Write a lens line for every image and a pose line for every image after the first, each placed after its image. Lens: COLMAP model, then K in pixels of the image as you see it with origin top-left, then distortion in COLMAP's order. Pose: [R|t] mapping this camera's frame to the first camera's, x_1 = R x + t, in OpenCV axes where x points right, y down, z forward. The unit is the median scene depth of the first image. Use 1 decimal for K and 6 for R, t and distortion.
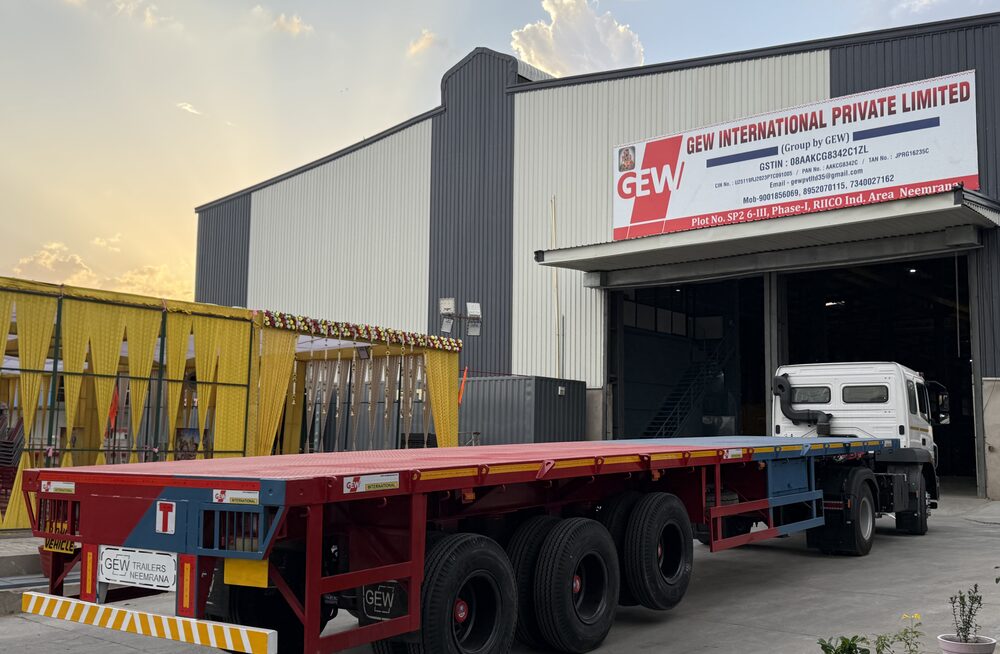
lens RADIAL K [[1025.2, 0, 496.5], [0, 1025.2, 333.8], [0, 0, 1]] dist [0.092920, 0.000000]
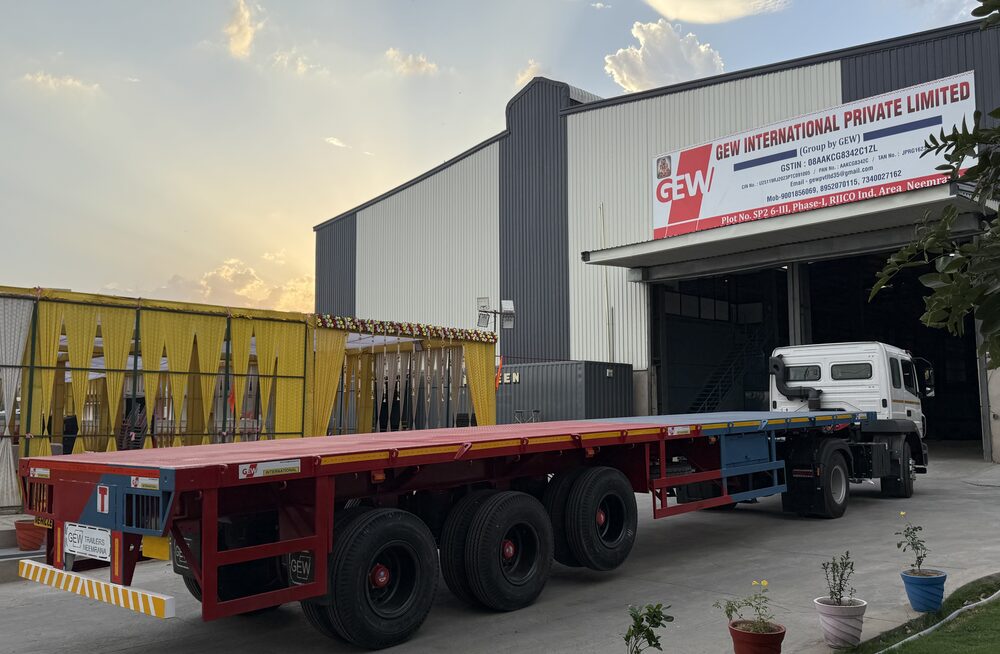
lens RADIAL K [[877.7, 0, 497.0], [0, 877.7, 336.3], [0, 0, 1]] dist [0.081248, -0.075584]
pose [[0.992986, -0.028995, -0.114619, 0.086564], [0.030619, 0.999454, 0.012432, -0.002426], [0.114196, -0.015854, 0.993332, 0.017578]]
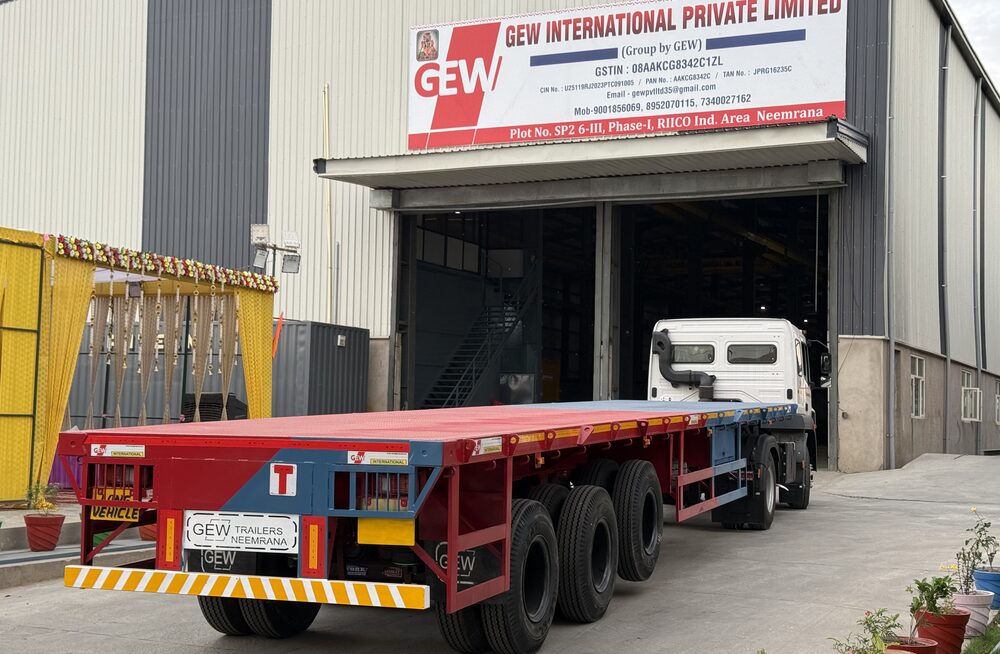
lens RADIAL K [[1415.6, 0, 498.8], [0, 1415.6, 326.6], [0, 0, 1]] dist [0.196092, 0.000000]
pose [[0.965801, 0.021600, 0.258383, -0.166836], [-0.034326, 0.998404, 0.044844, -0.012522], [-0.257002, -0.052179, 0.965001, -0.122680]]
